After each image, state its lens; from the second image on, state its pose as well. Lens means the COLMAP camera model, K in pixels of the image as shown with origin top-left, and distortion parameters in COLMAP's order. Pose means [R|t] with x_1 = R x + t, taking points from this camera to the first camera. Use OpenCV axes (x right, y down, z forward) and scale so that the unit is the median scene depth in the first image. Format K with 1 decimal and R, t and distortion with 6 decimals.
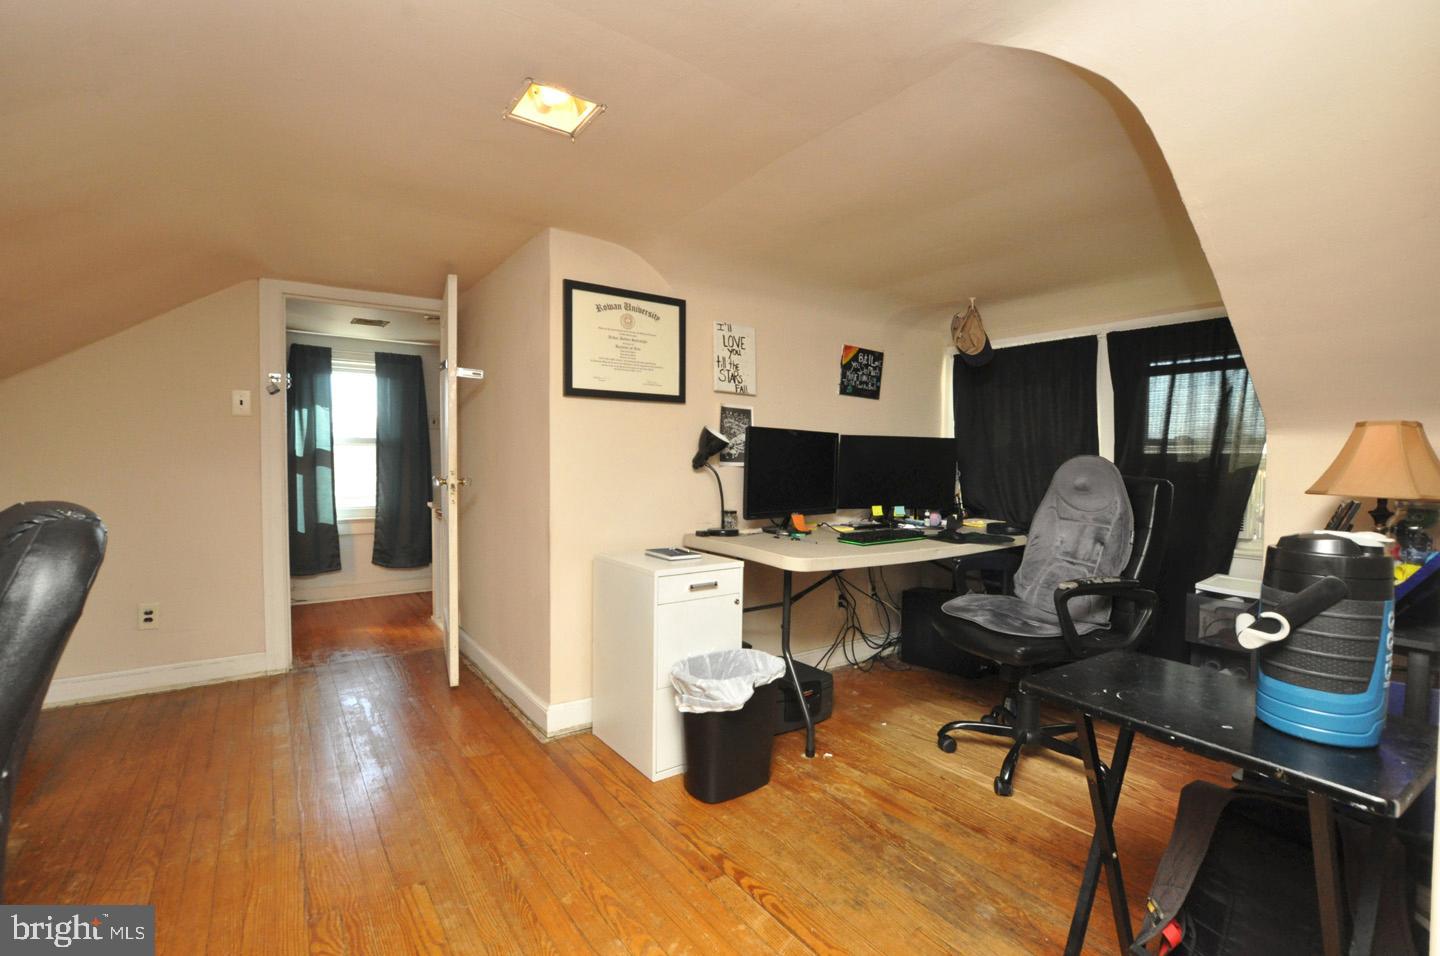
lens RADIAL K [[630.8, 0, 725.5], [0, 630.8, 476.6], [0, 0, 1]] dist [-0.032816, 0.002021]
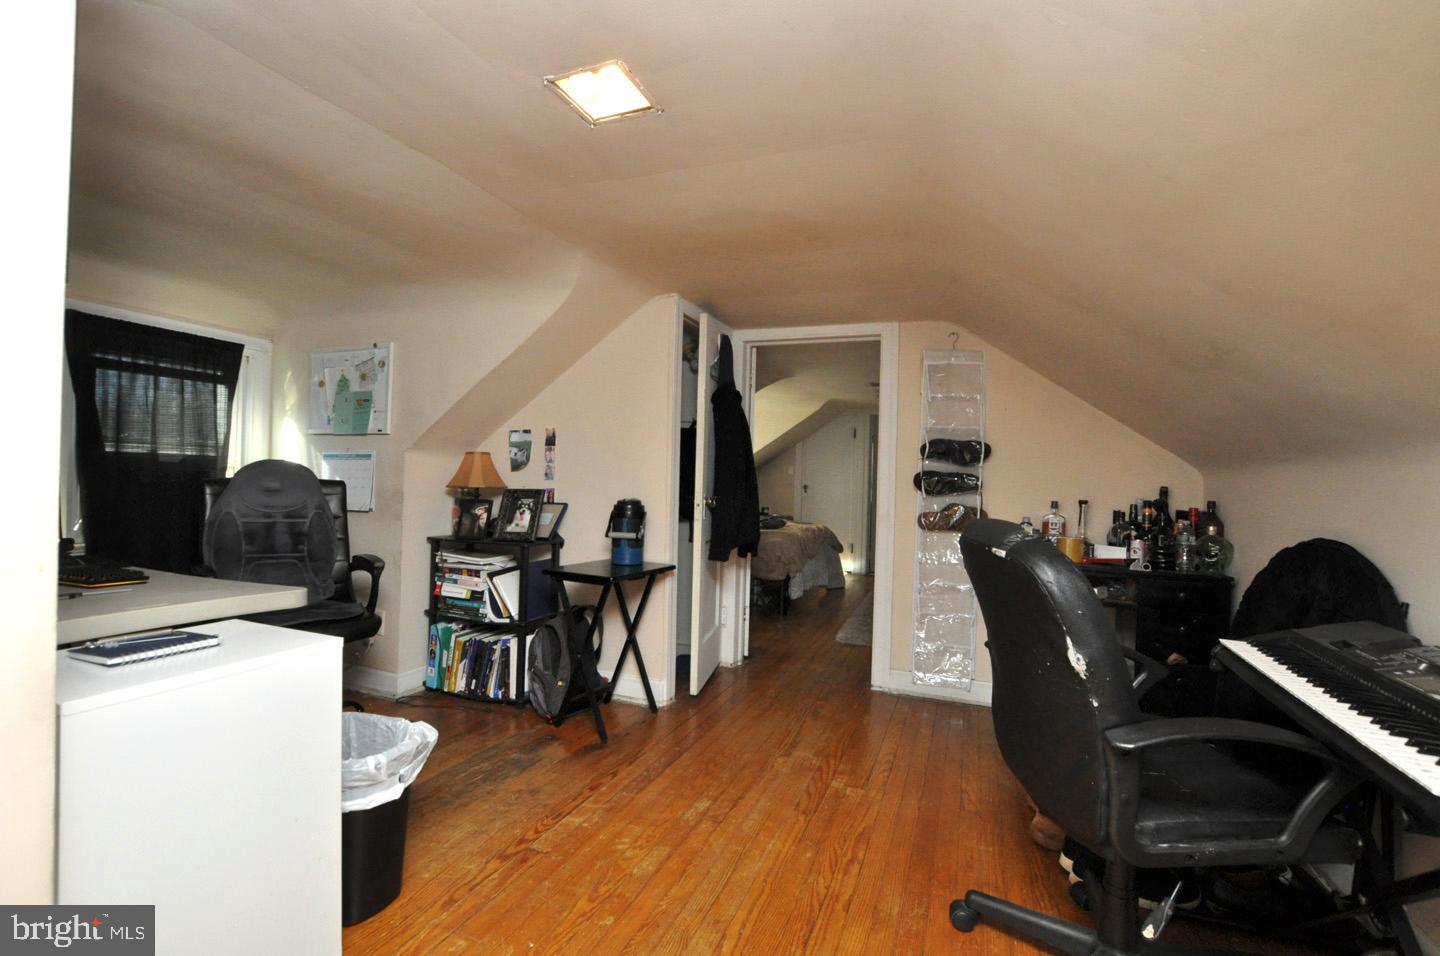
lens RADIAL K [[630.8, 0, 725.4], [0, 630.8, 477.5], [0, 0, 1]] dist [-0.032816, 0.002021]
pose [[-0.526660, -0.020718, 0.849824, -1.072498], [-0.007612, 0.999778, 0.019657, -0.040752], [-0.850042, 0.003884, -0.526701, 1.236301]]
